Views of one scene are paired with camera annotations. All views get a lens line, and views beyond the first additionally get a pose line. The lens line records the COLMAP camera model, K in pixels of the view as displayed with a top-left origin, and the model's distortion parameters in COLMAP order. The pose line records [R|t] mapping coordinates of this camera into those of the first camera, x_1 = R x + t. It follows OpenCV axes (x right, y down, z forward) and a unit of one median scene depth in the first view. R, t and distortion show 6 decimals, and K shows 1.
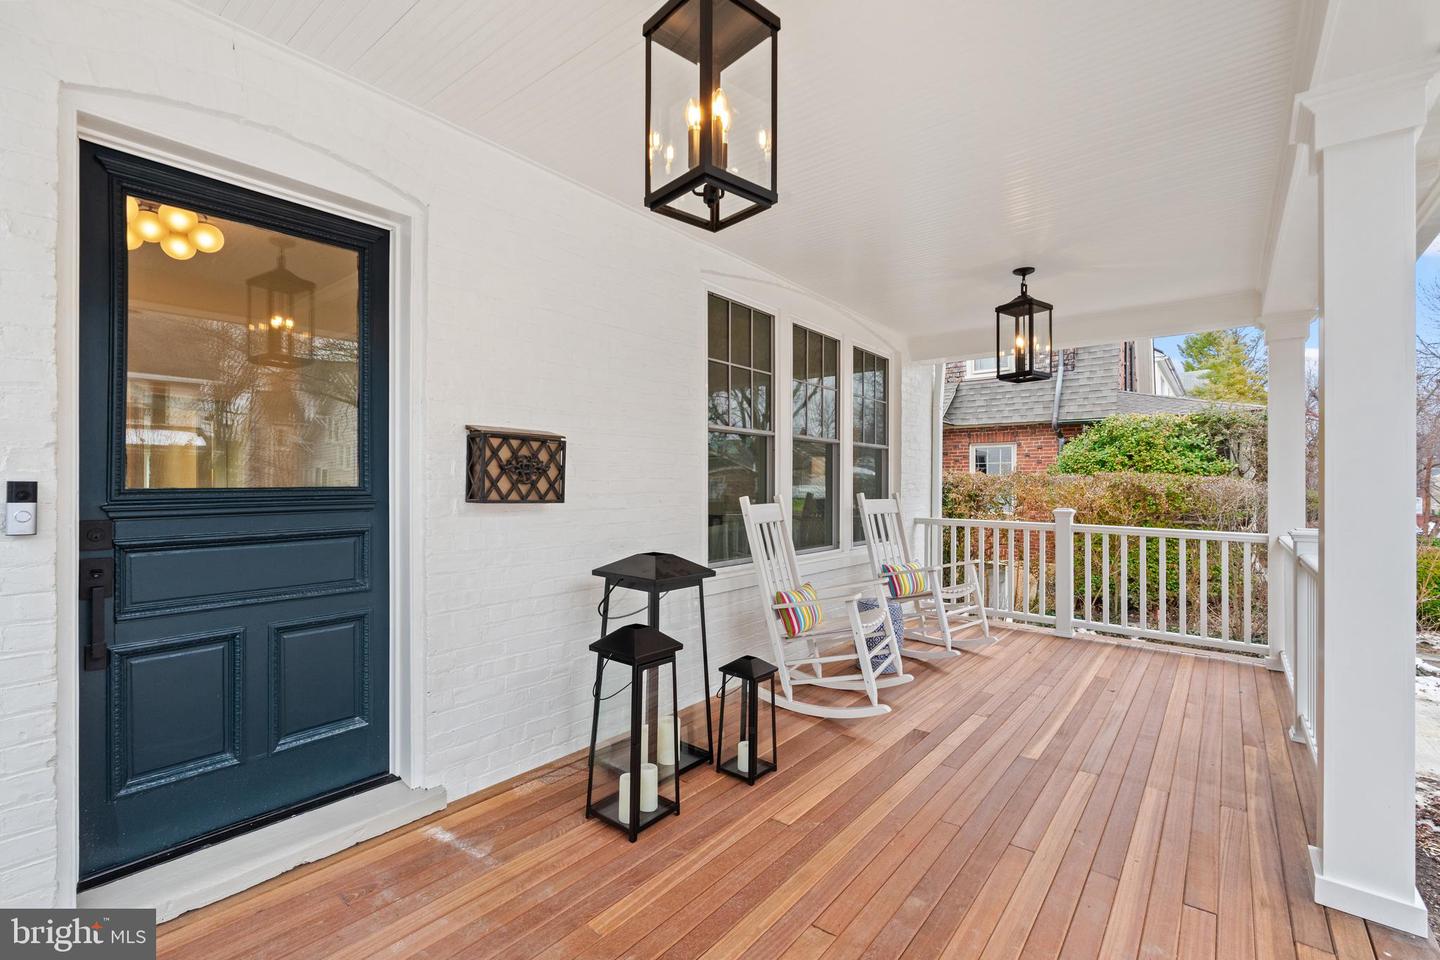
lens RADIAL K [[637.7, 0, 707.9], [0, 637.7, 486.8], [0, 0, 1]] dist [0.001339, -0.000048]
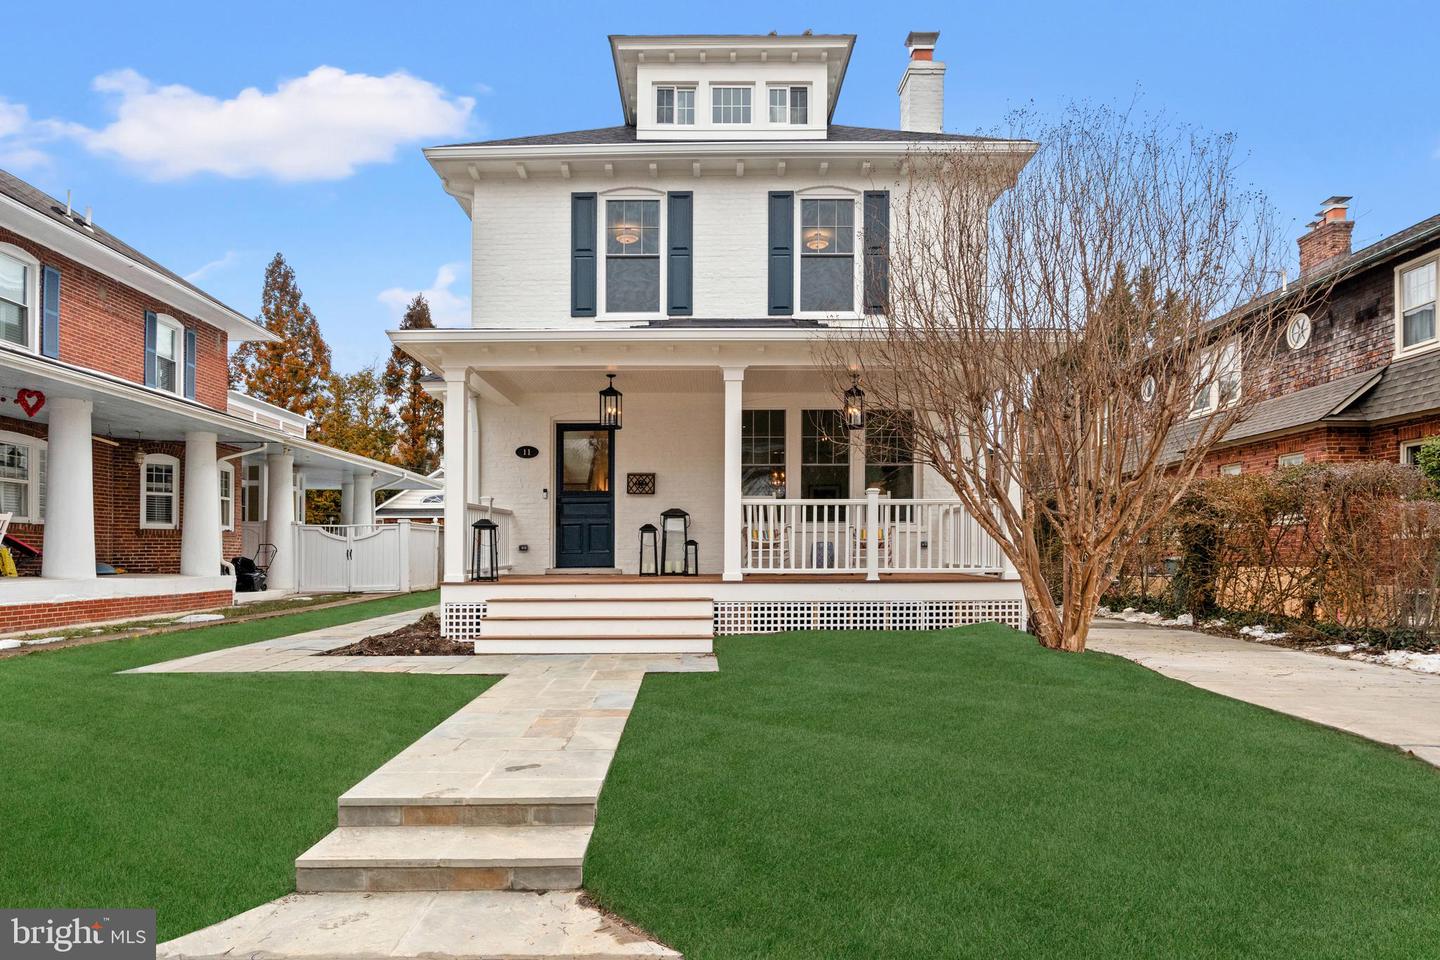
lens RADIAL K [[883.9, 0, 717.4], [0, 883.9, 529.3], [0, 0, 1]] dist [-0.001365, 0.001169]
pose [[0.634275, -0.026791, -0.772644, 2.592426], [0.003111, 0.999480, -0.032102, 0.262854], [0.773102, 0.017957, 0.634028, -1.216032]]
